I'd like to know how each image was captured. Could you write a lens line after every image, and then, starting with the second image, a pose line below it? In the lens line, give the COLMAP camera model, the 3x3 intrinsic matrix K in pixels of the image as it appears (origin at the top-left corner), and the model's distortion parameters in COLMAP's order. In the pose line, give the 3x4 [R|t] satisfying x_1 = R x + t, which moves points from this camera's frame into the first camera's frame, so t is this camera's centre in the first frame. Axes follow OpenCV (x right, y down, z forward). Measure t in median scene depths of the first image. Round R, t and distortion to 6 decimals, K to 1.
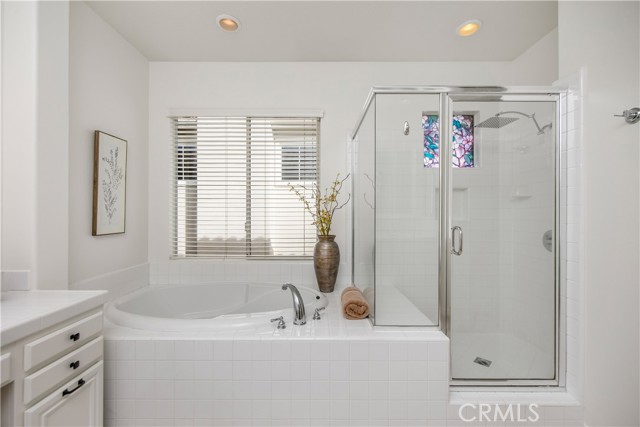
lens RADIAL K [[273.4, 0, 319.6], [0, 273.4, 211.5], [0, 0, 1]] dist [0.000764, 0.000048]
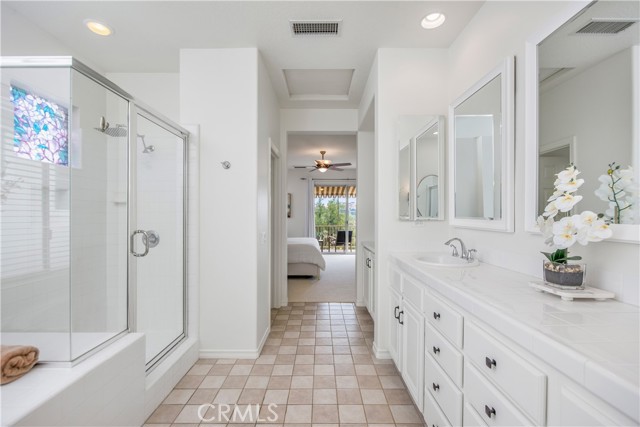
lens RADIAL K [[284.5, 0, 319.8], [0, 284.5, 214.7], [0, 0, 1]] dist [0.000829, 0.000001]
pose [[0.001428, -0.002634, 0.999996, -0.373277], [-0.003169, 0.999991, 0.002638, -0.008068], [-0.999994, -0.003172, 0.001420, 0.169577]]
